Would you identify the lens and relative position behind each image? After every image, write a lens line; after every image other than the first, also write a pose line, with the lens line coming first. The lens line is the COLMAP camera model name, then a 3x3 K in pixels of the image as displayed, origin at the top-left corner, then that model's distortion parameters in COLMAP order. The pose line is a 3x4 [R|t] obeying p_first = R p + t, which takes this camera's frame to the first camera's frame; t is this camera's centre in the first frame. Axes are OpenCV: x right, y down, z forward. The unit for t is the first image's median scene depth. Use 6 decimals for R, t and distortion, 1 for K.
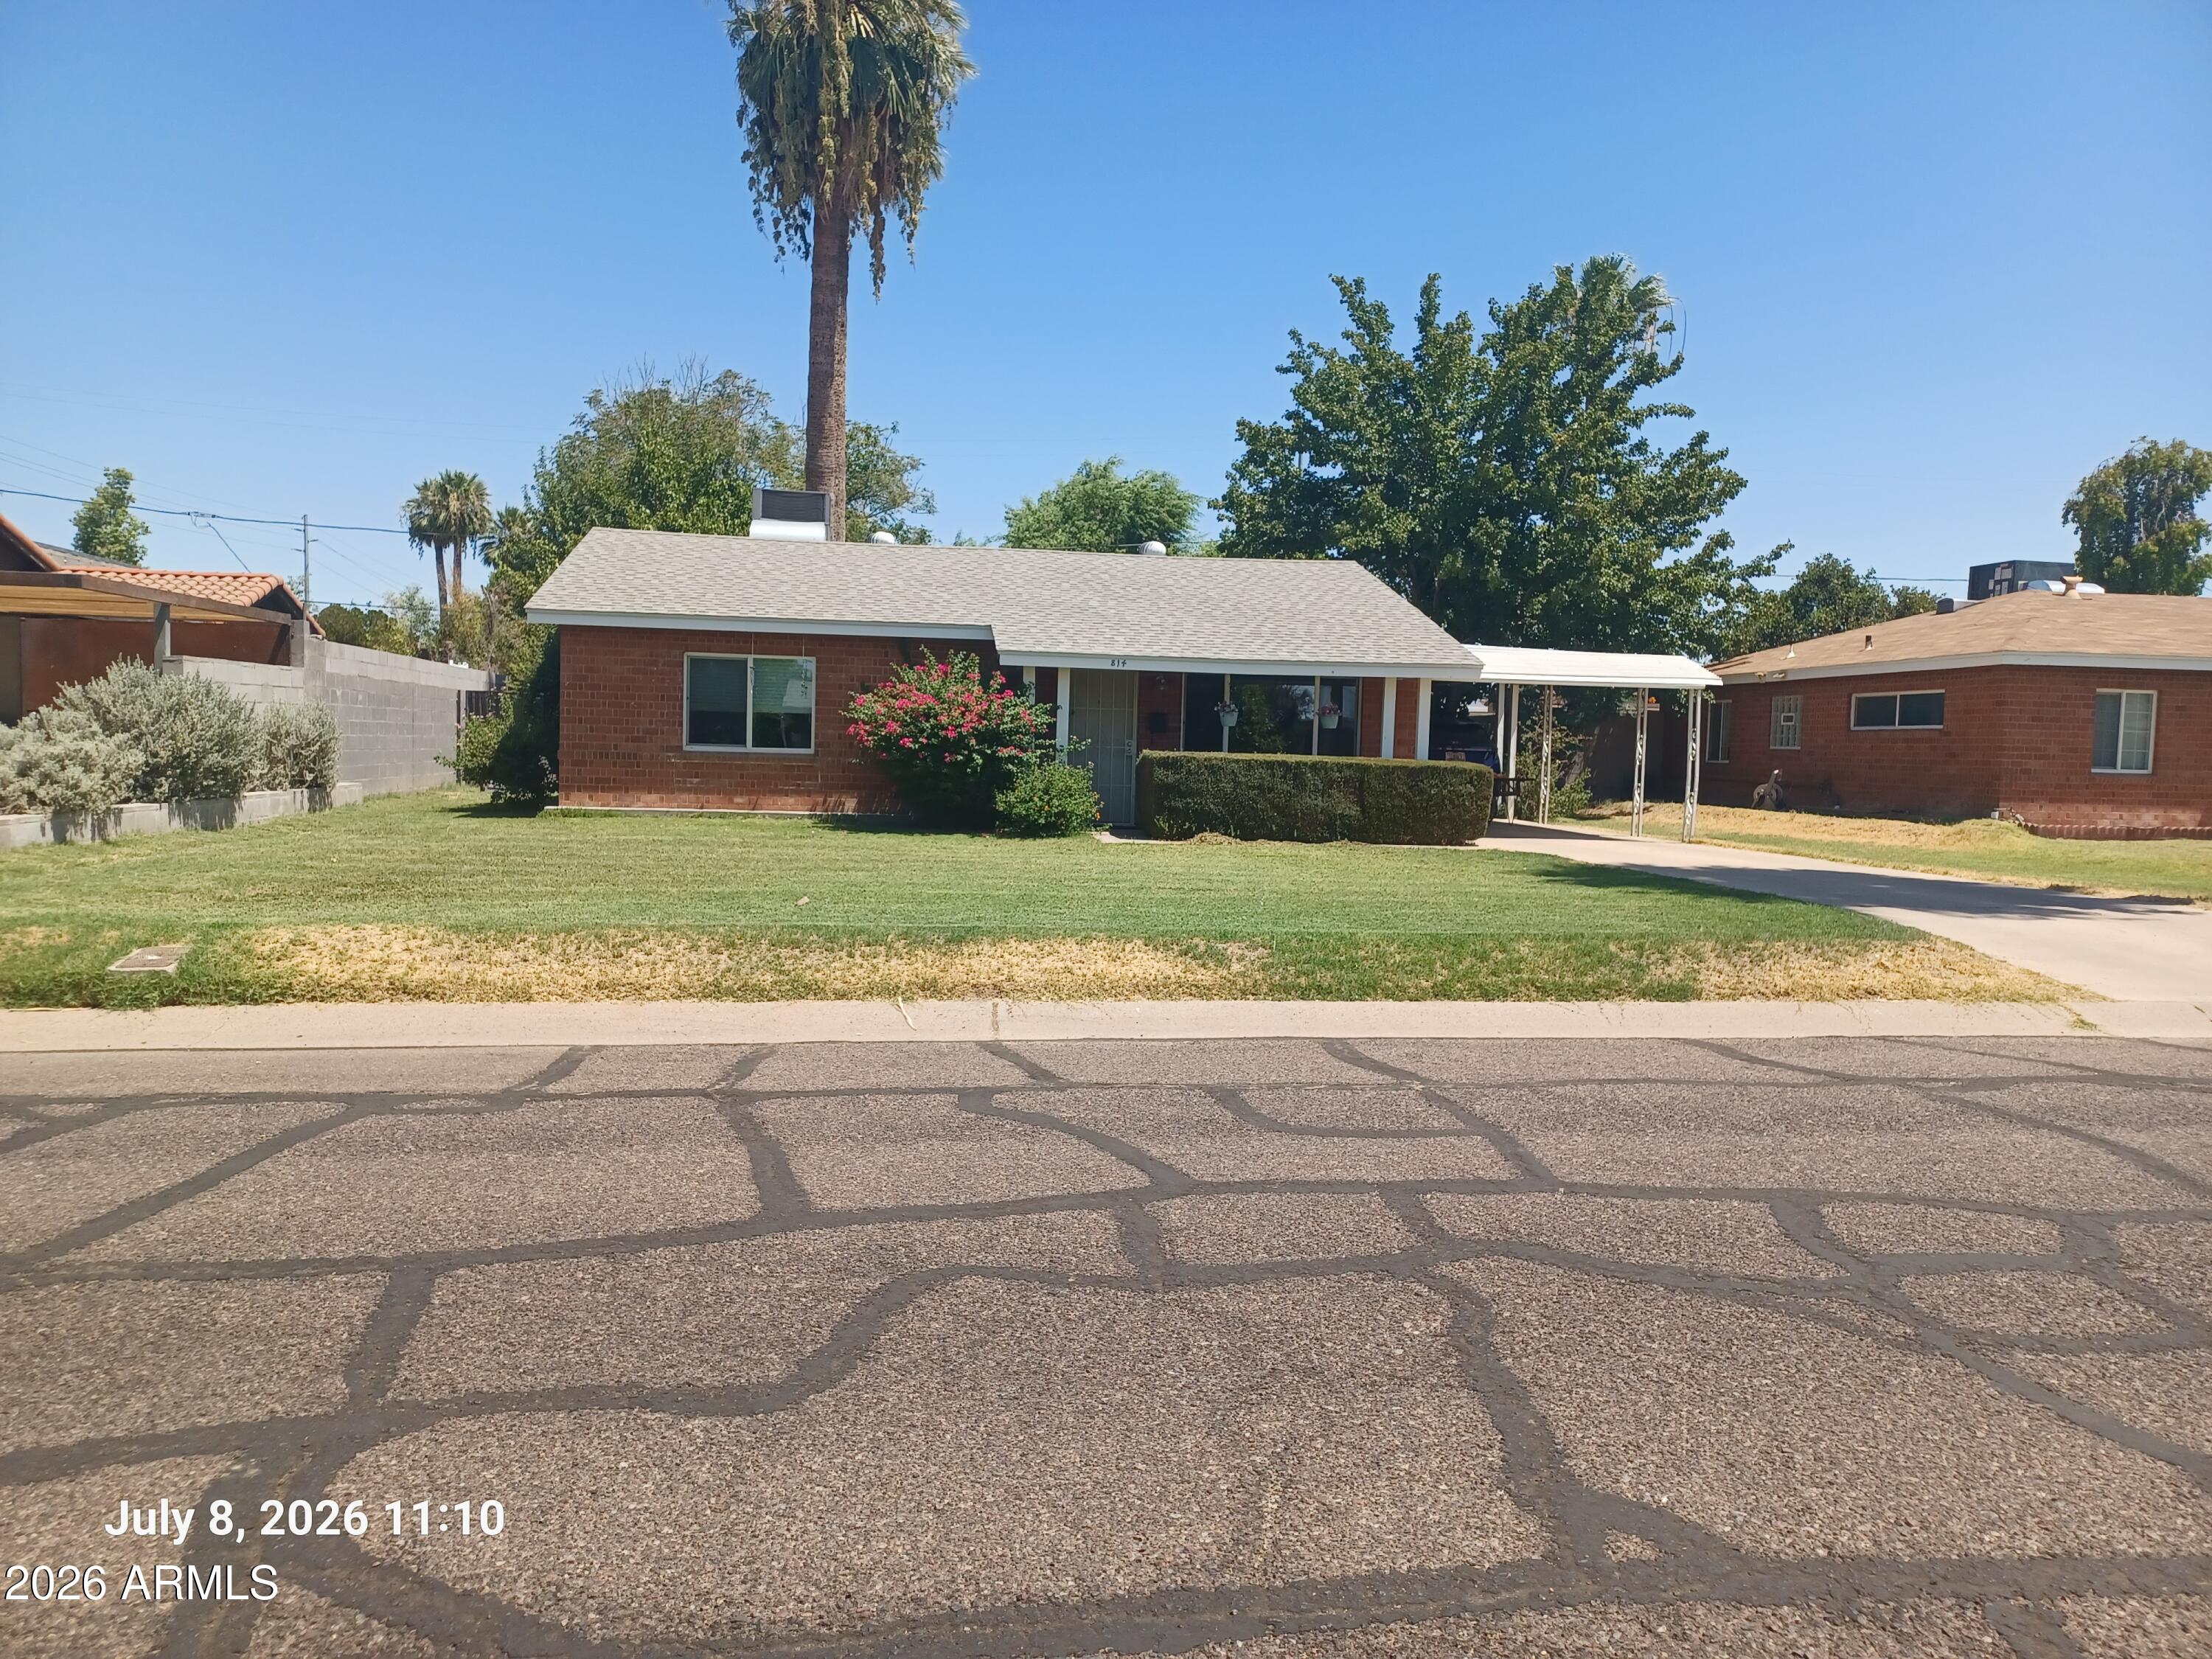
lens RADIAL K [[1642.6, 0, 1106.0], [0, 1642.6, 829.5], [0, 0, 1]] dist [-0.000812, -0.001835]
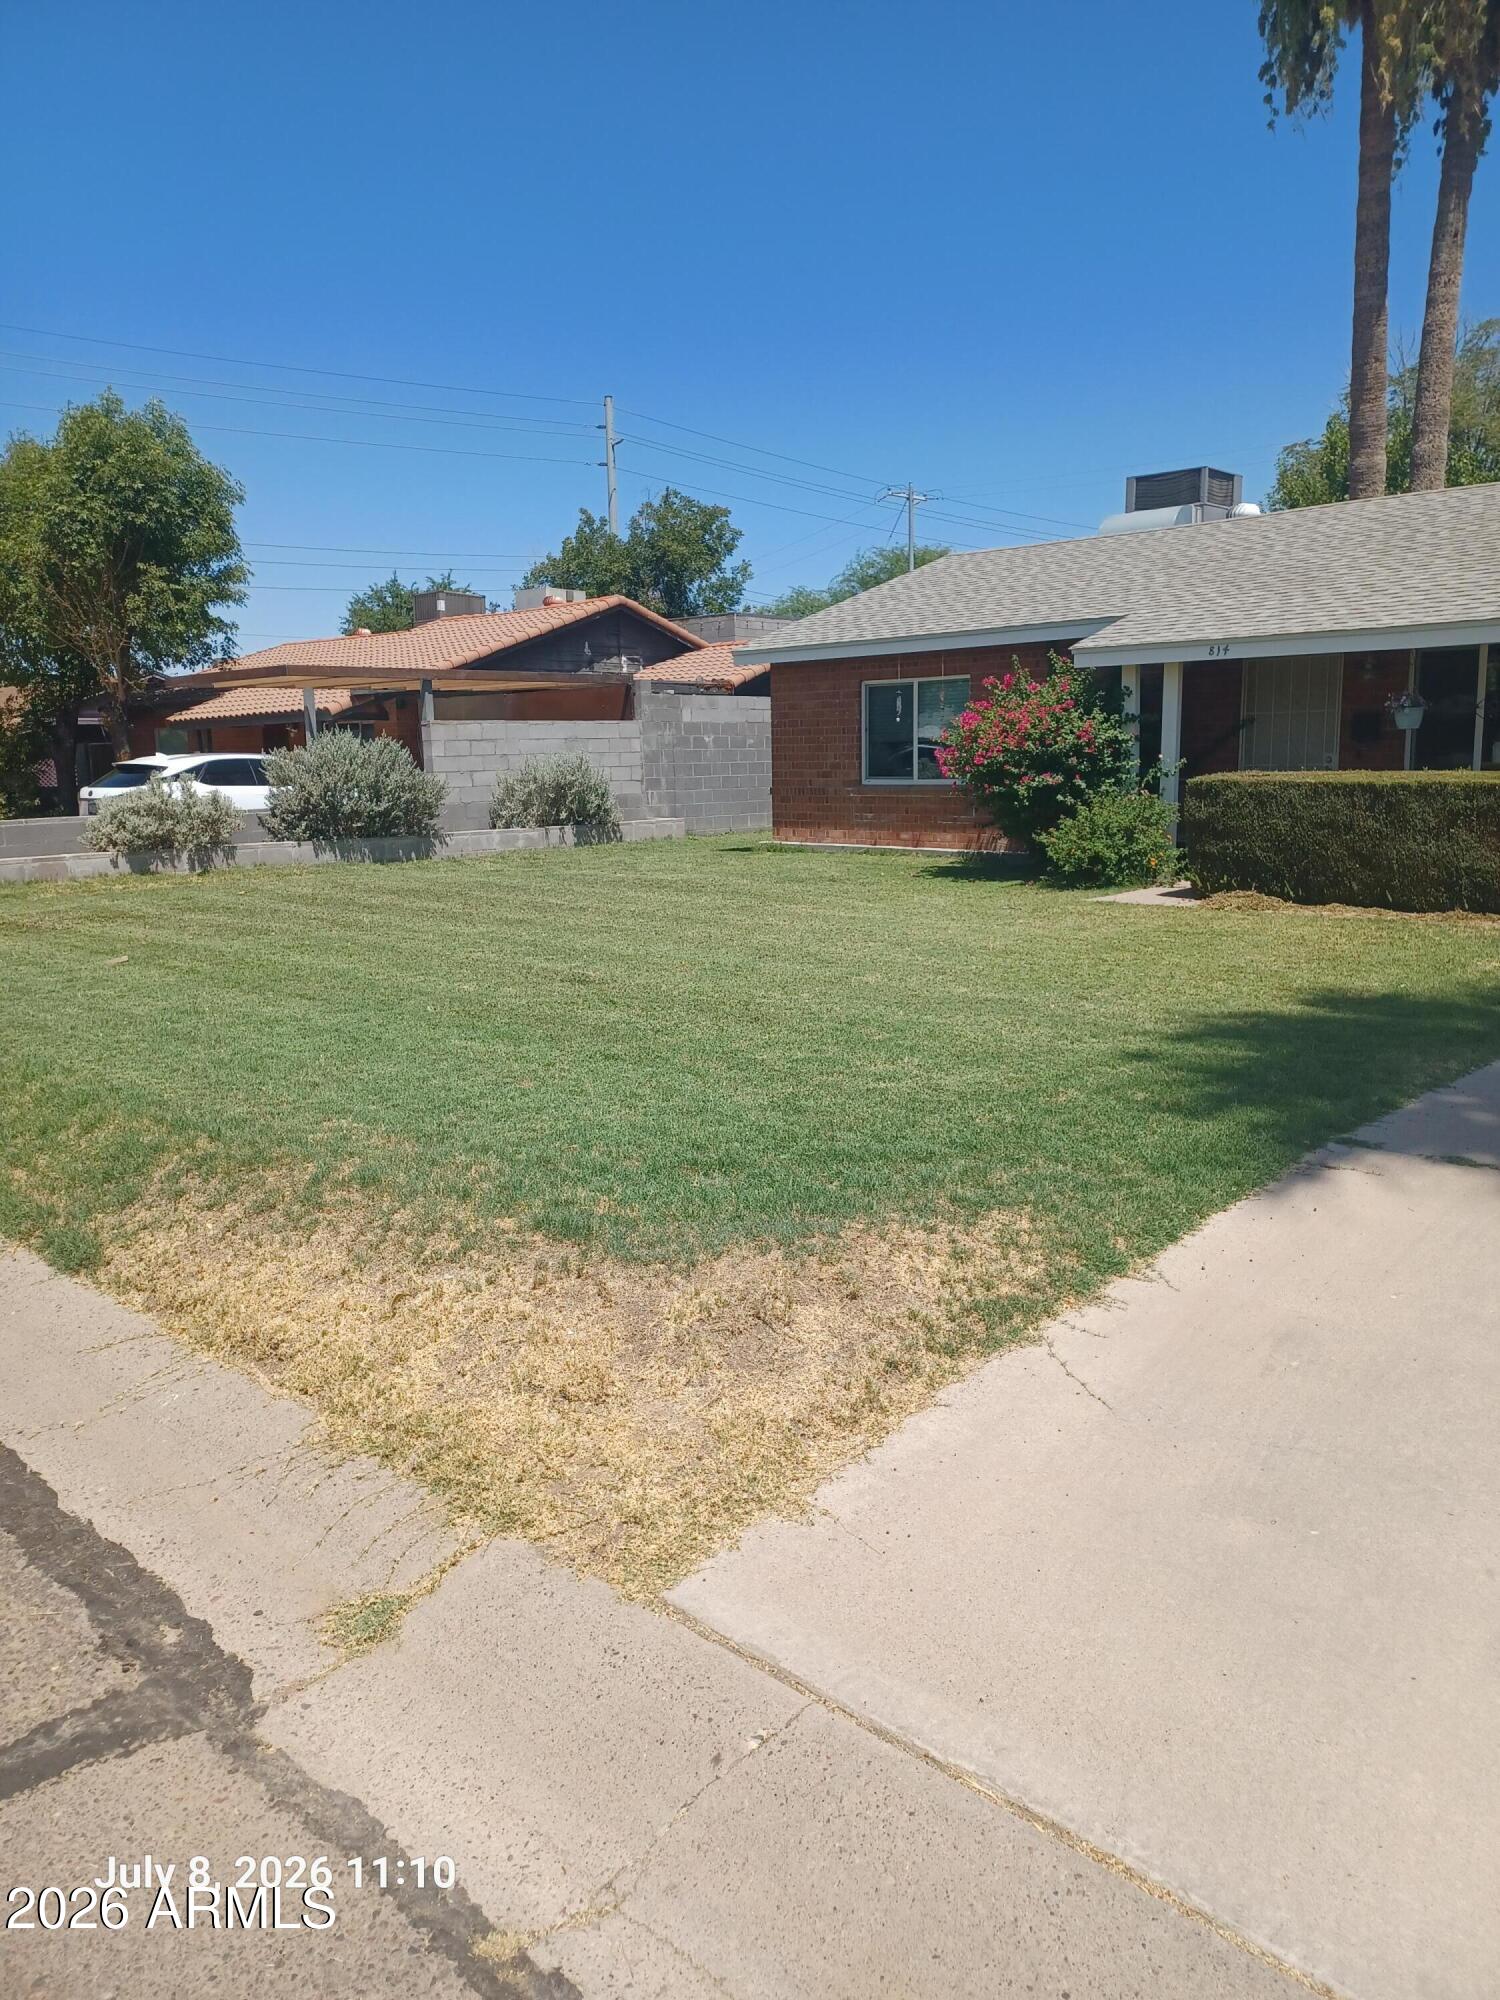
lens RADIAL K [[1429.1, 0, 750.0], [0, 1429.1, 1000.0], [0, 0, 1]] dist [0.039887, -0.007797]
pose [[0.609407, 0.097658, -0.786820, 0.385585], [-0.009355, 0.993202, 0.116028, -0.019234], [0.792802, -0.063347, 0.606178, 0.429861]]
